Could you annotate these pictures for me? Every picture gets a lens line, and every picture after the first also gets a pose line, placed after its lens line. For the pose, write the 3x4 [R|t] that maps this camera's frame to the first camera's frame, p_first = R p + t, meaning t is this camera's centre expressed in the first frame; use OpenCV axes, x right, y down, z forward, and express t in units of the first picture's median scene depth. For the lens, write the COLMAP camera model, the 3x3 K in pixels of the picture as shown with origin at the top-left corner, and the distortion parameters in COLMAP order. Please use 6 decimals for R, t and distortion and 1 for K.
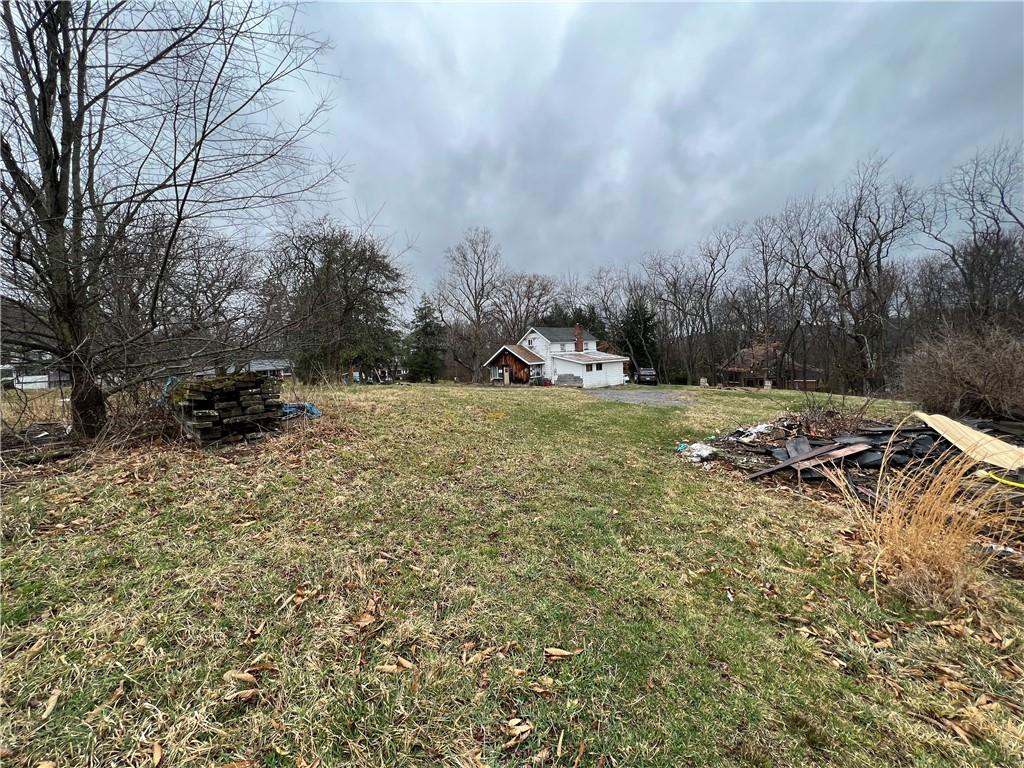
lens RADIAL K [[415.8, 0, 510.2], [0, 415.8, 384.7], [0, 0, 1]] dist [0.000610, 0.000288]
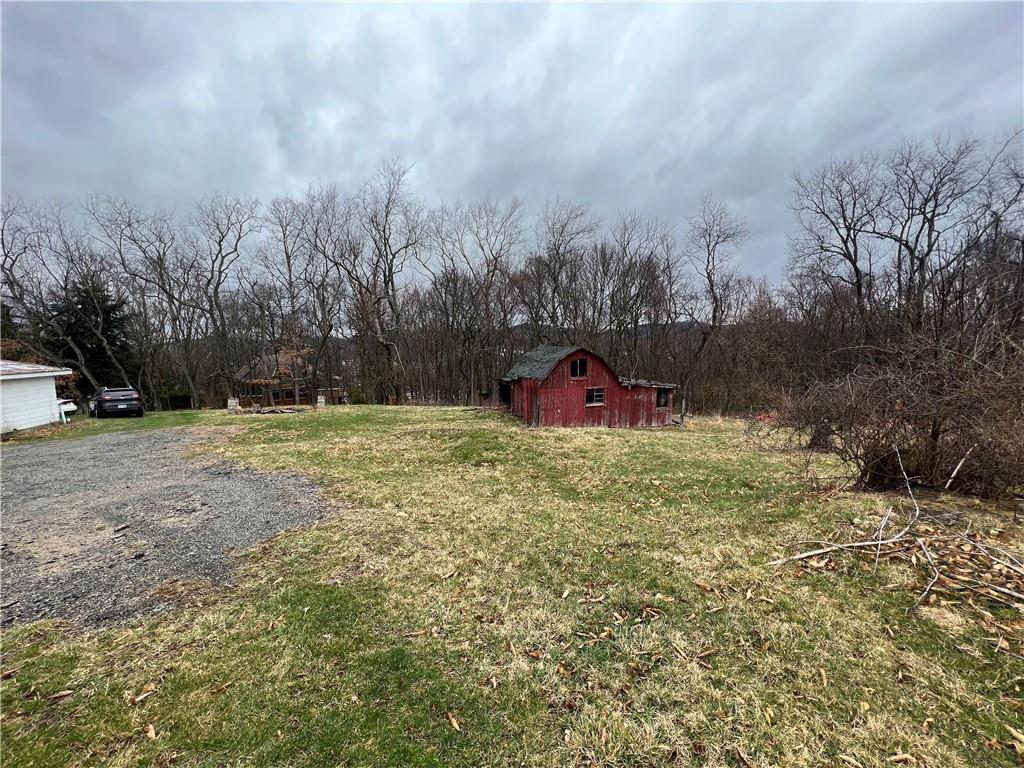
lens RADIAL K [[415.8, 0, 509.2], [0, 415.8, 383.3], [0, 0, 1]] dist [0.000610, 0.000288]
pose [[0.472419, -0.041967, 0.880374, 0.062199], [0.065883, 0.997753, 0.012208, -0.011713], [-0.878908, 0.052234, 0.474123, 0.197606]]
